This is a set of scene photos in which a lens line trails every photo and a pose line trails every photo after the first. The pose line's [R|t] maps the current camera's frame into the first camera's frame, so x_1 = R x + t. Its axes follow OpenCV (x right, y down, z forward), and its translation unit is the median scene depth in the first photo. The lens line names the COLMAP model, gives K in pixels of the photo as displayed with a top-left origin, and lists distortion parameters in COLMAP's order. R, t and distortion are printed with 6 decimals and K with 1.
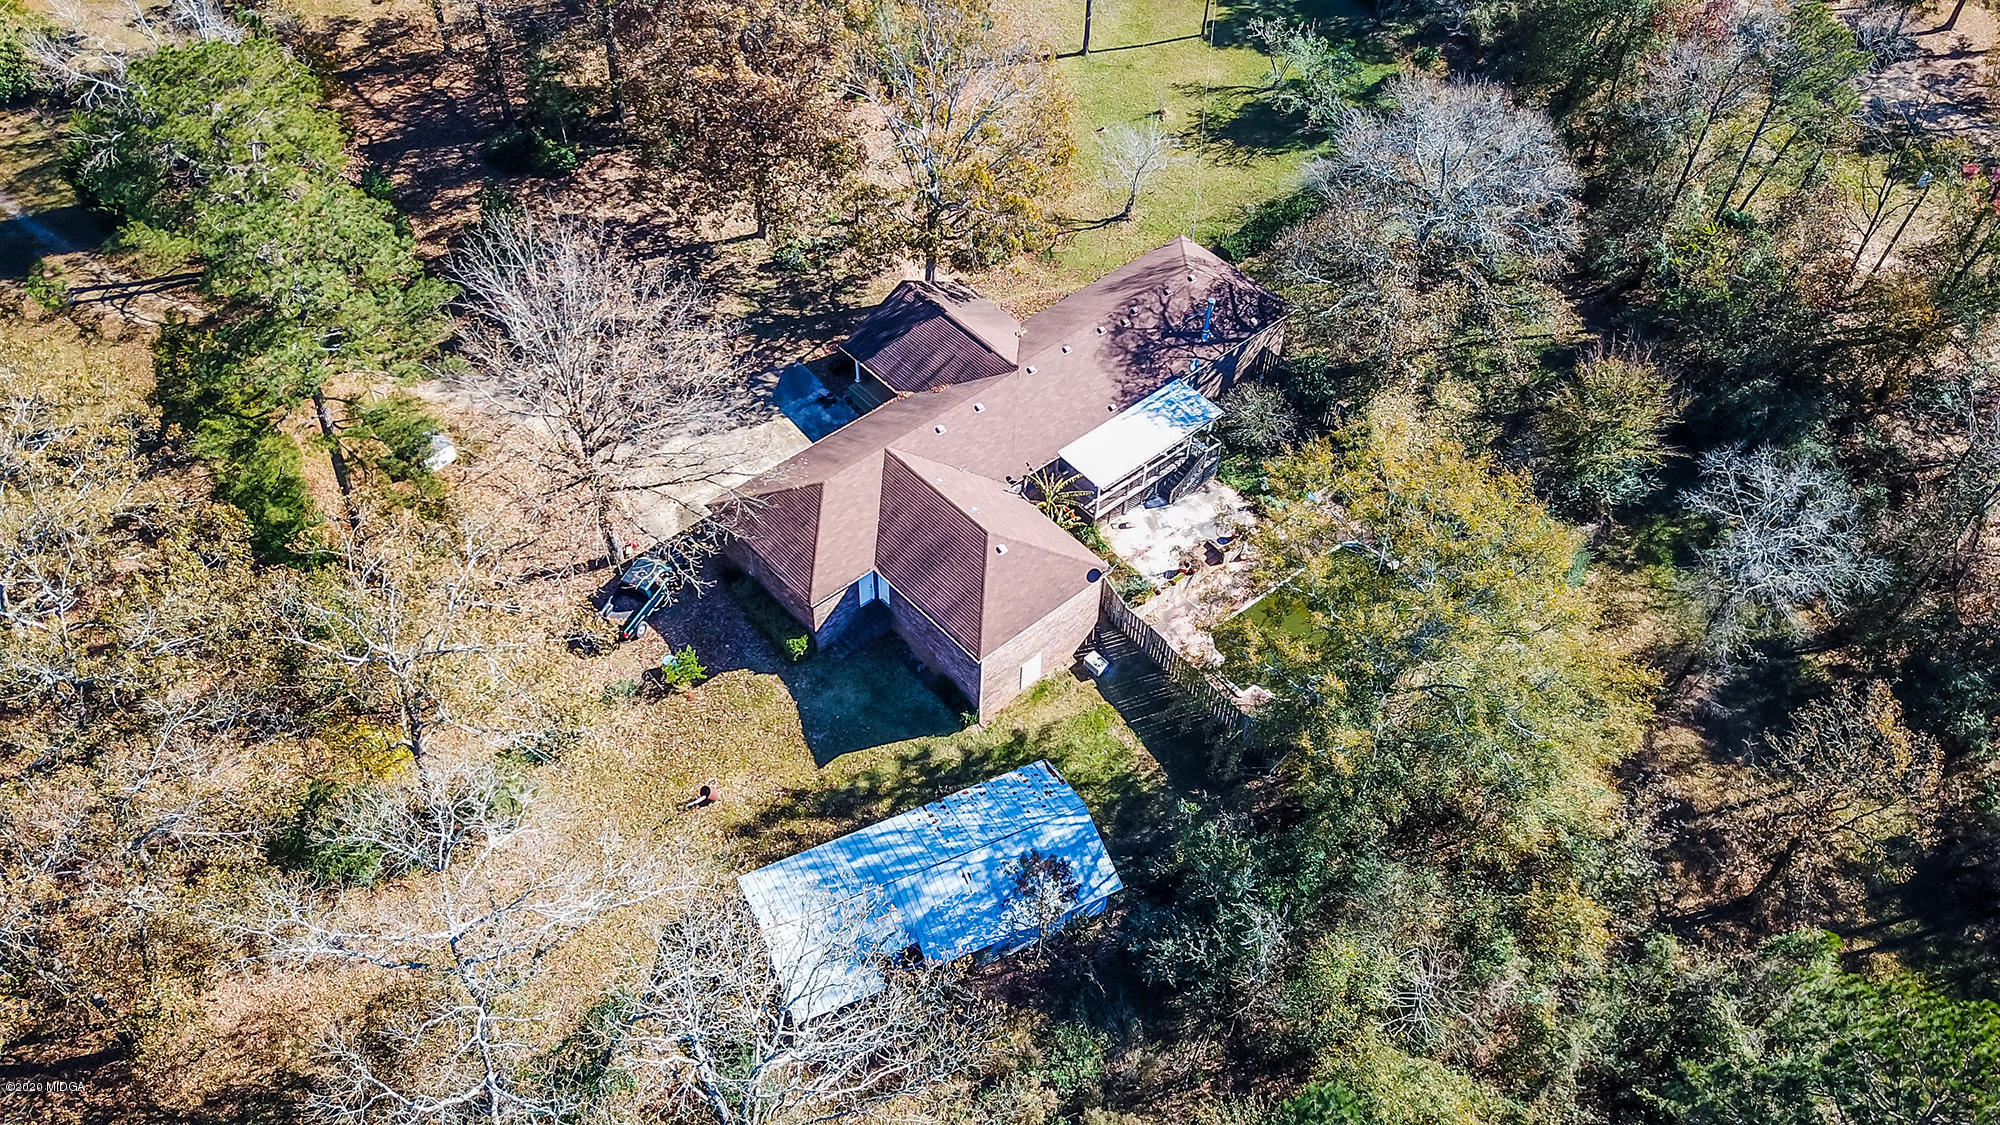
lens RADIAL K [[1520.3, 0, 1000.0], [0, 1520.3, 562.5], [0, 0, 1]] dist [0.006730, 0.001689]
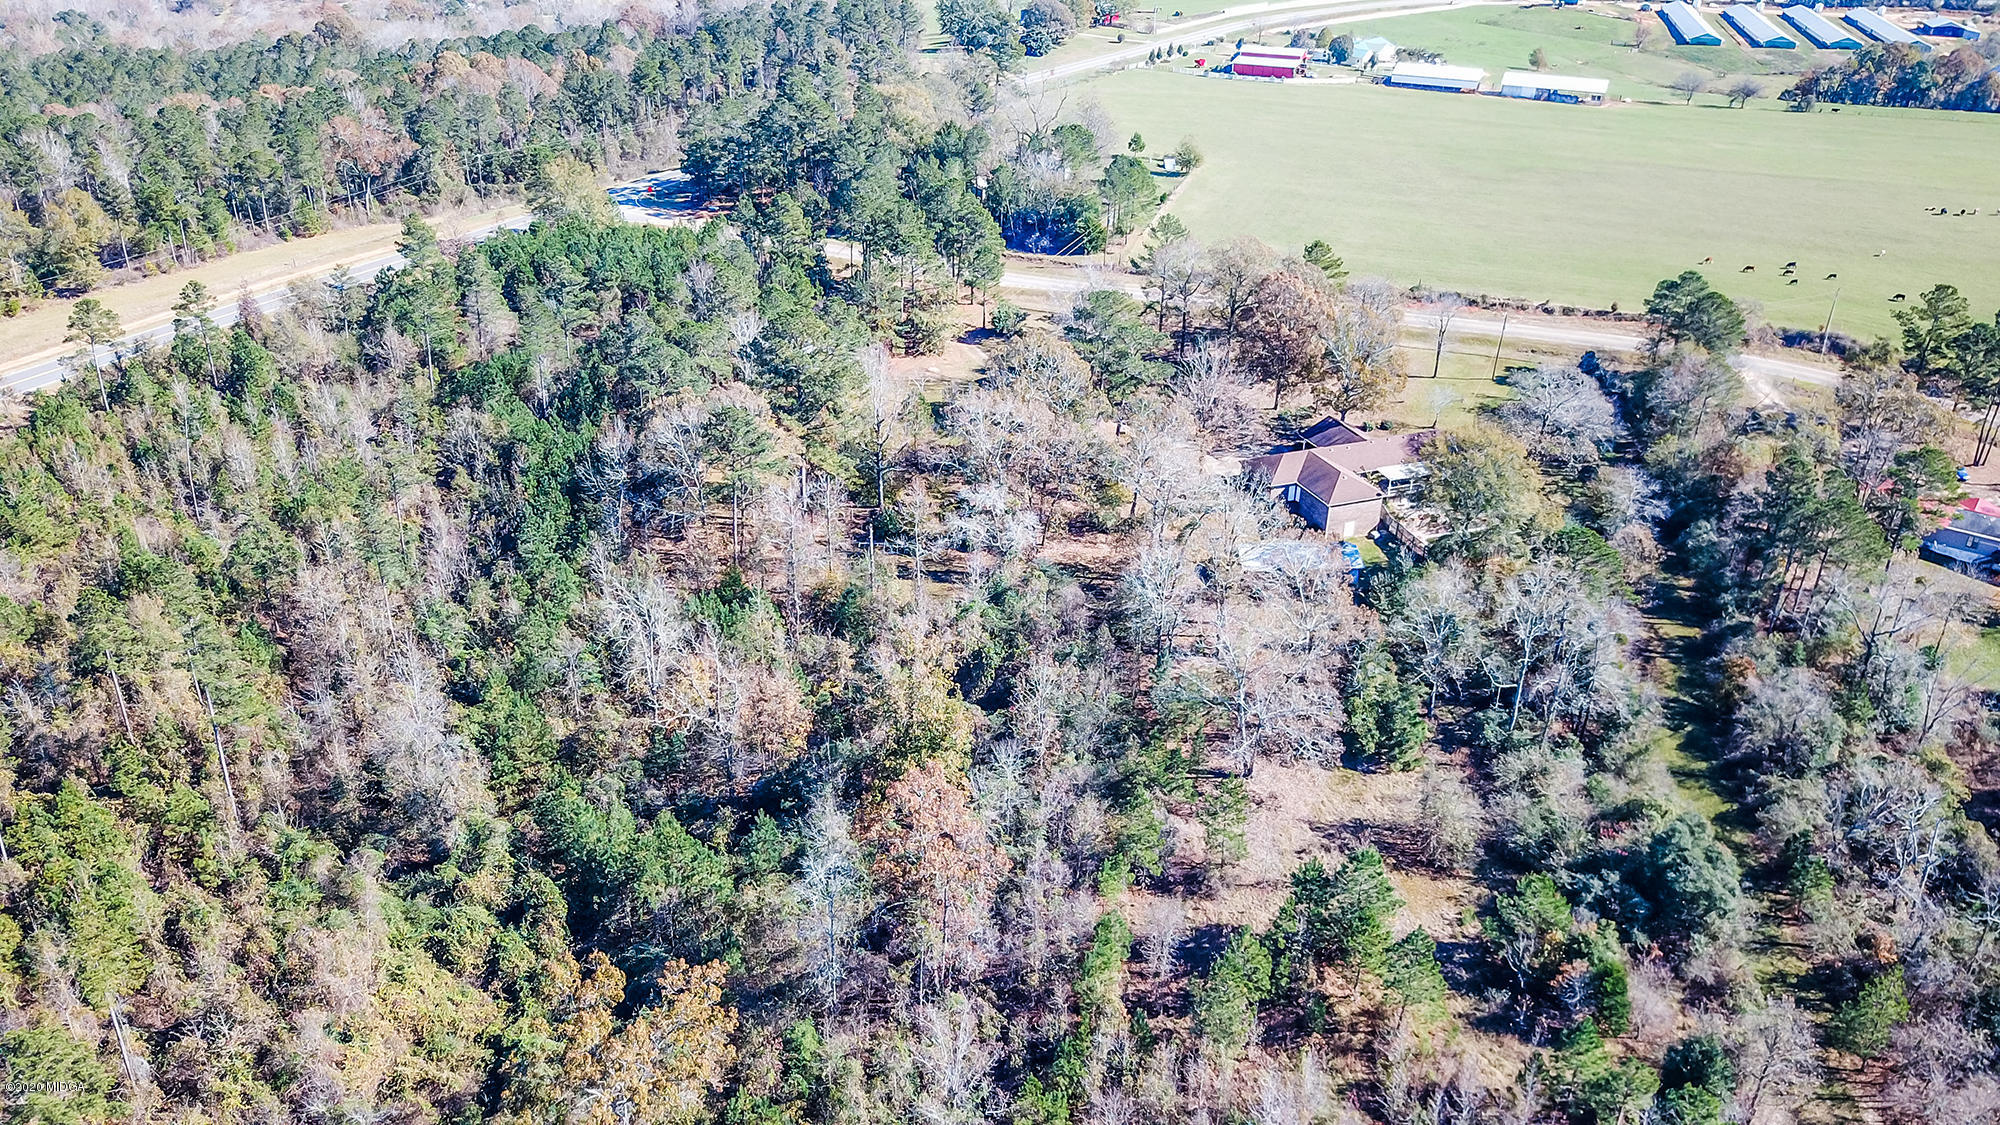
lens RADIAL K [[1582.0, 0, 1000.0], [0, 1582.0, 562.5], [0, 0, 1]] dist [0.009230, -0.004799]
pose [[0.936942, 0.141568, -0.319528, 0.336635], [-0.251073, 0.908654, -0.333633, 1.182306], [0.243109, 0.392819, 0.886900, -1.555985]]
